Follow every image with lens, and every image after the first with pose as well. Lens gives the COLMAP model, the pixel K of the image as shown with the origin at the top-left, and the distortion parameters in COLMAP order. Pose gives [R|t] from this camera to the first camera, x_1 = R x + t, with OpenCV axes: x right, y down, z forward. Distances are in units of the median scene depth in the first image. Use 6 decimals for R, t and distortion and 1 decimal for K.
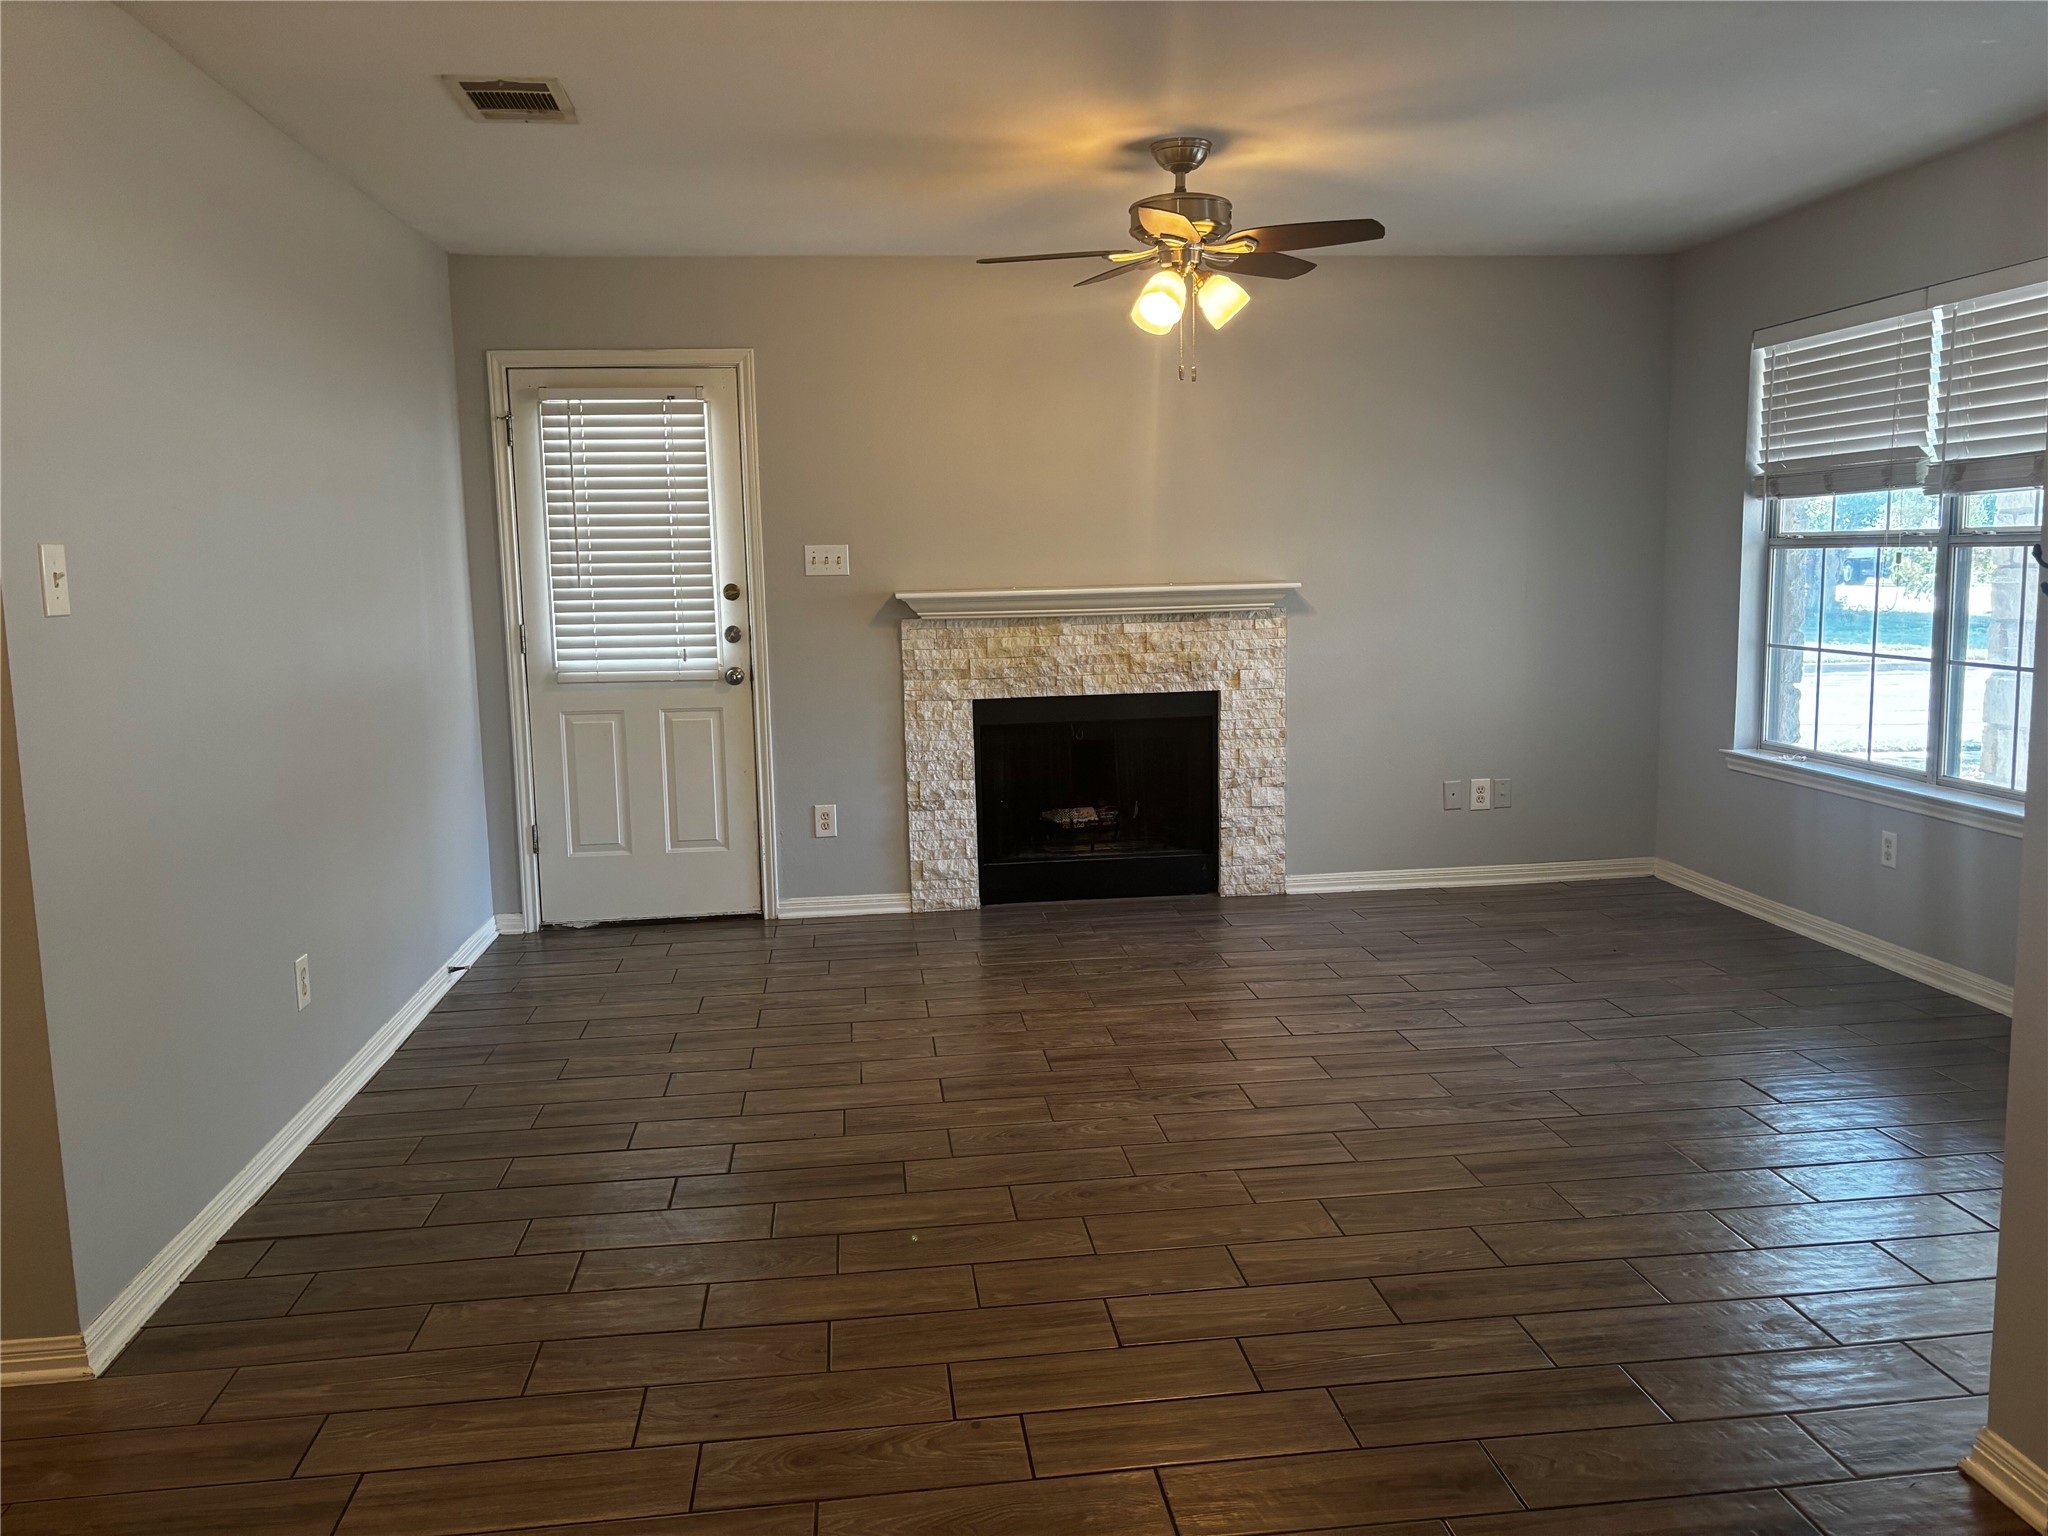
lens RADIAL K [[1520.8, 0, 1024.0], [0, 1520.8, 768.0], [0, 0, 1]] dist [0.079612, -0.111731]
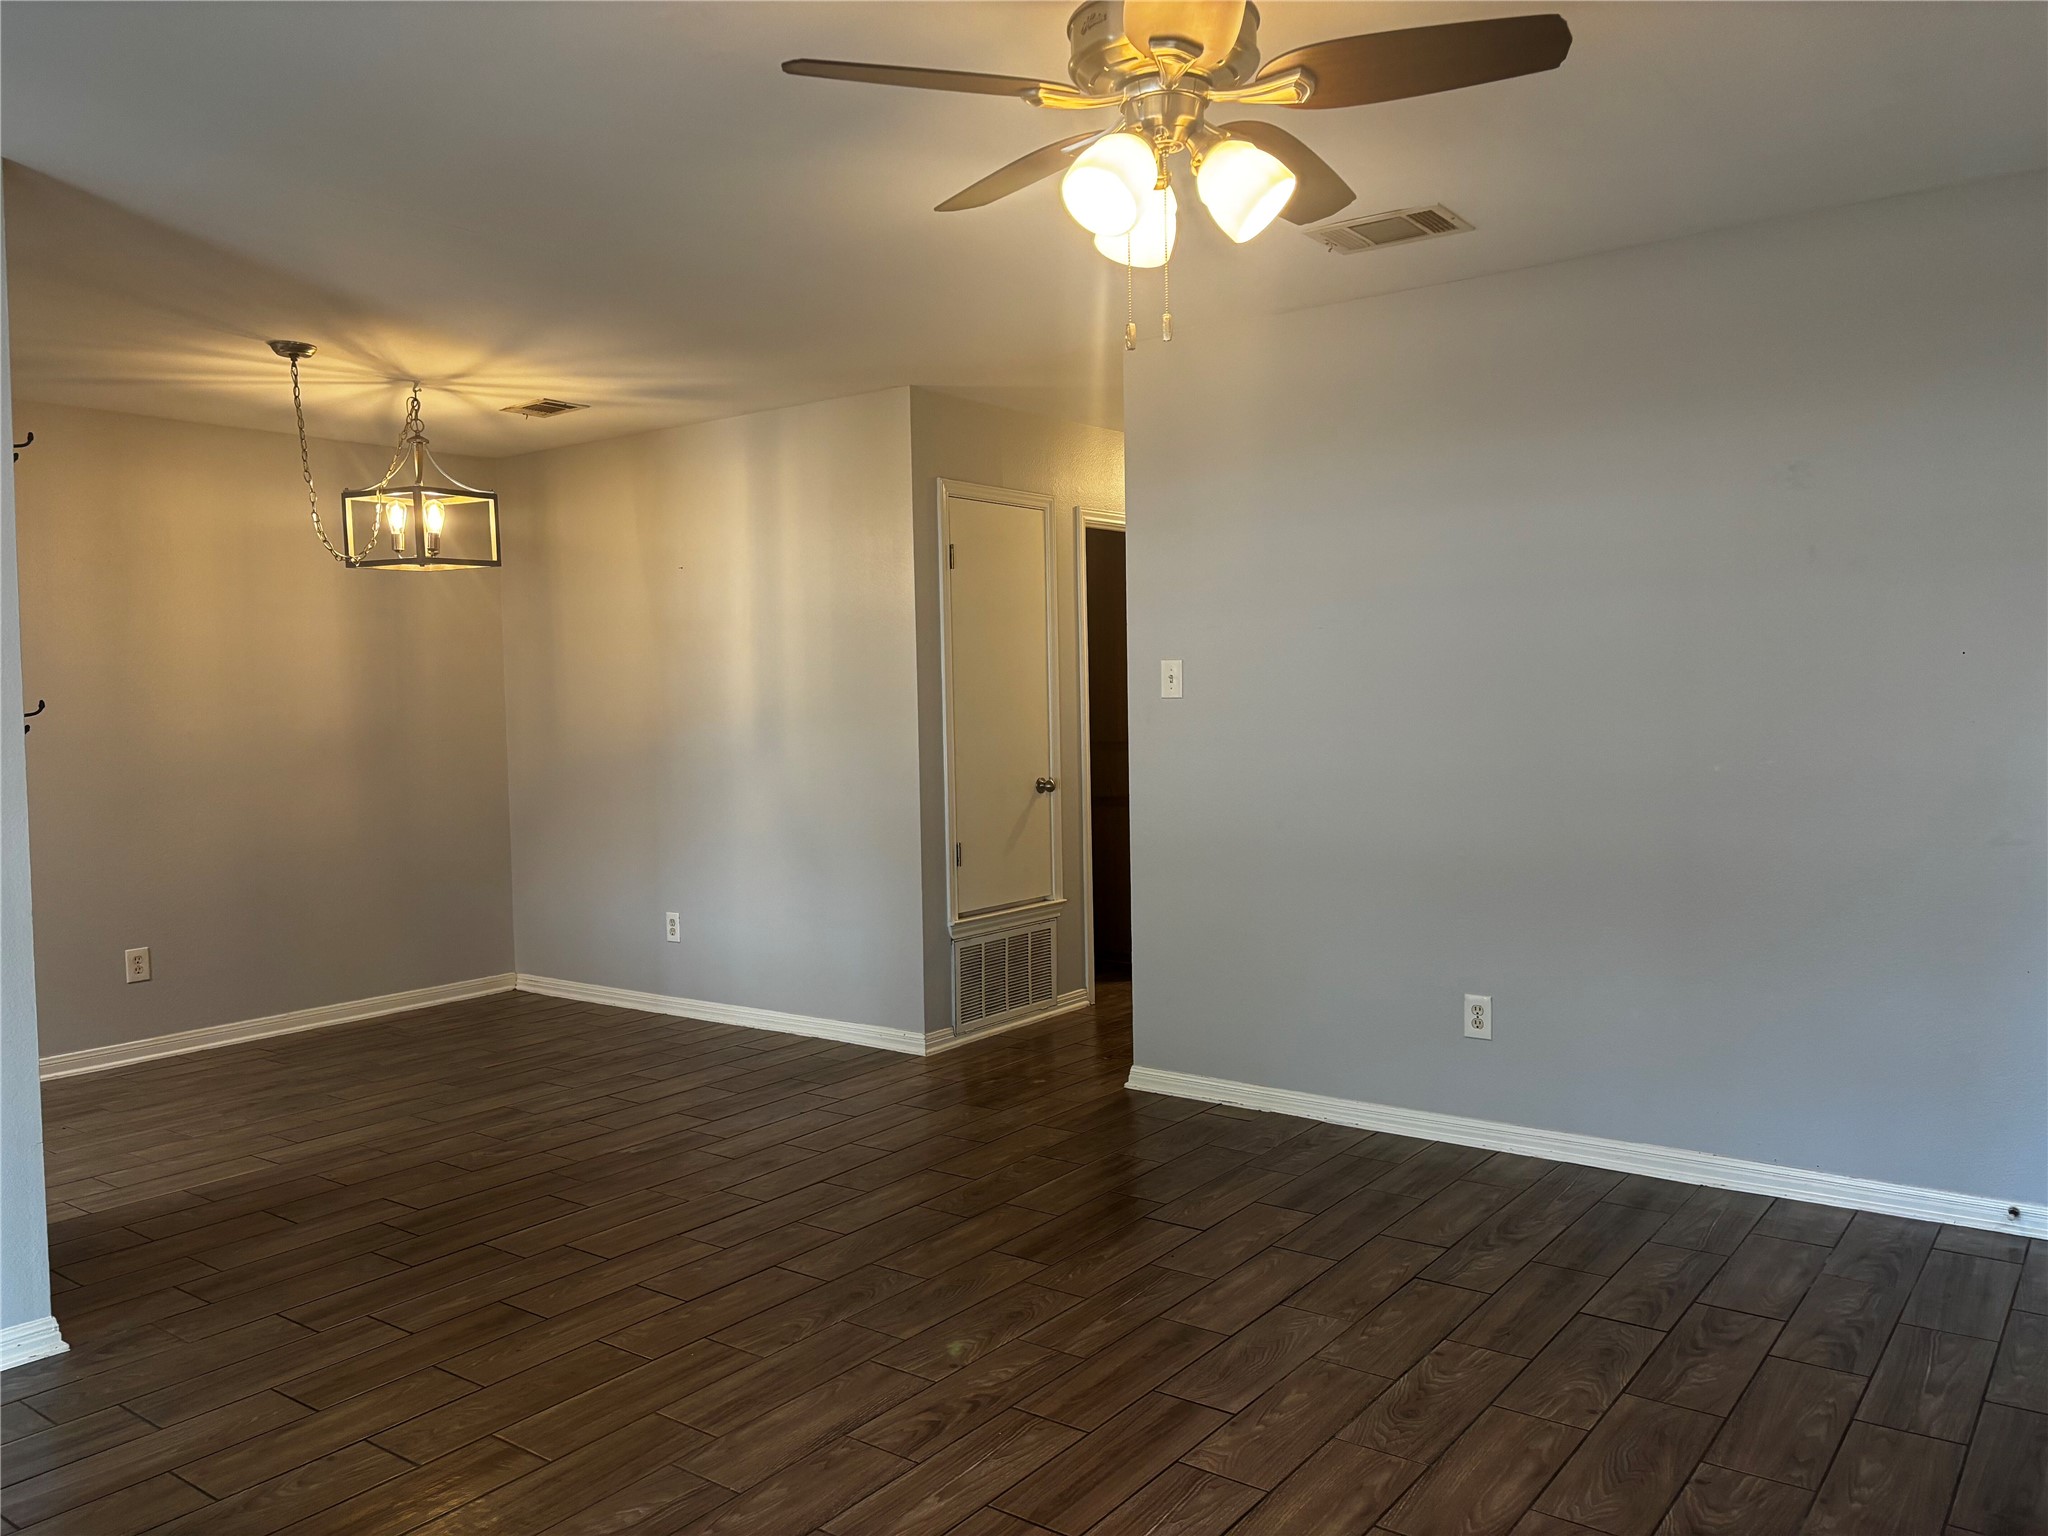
lens RADIAL K [[1544.5, 0, 1028.3], [0, 1544.5, 777.7], [0, 0, 1]] dist [0.078853, -0.086399]
pose [[-0.682631, 0.079761, -0.726397, 0.396707], [-0.061895, 0.984143, 0.166228, -0.139725], [0.728137, 0.158432, -0.666870, 0.986207]]
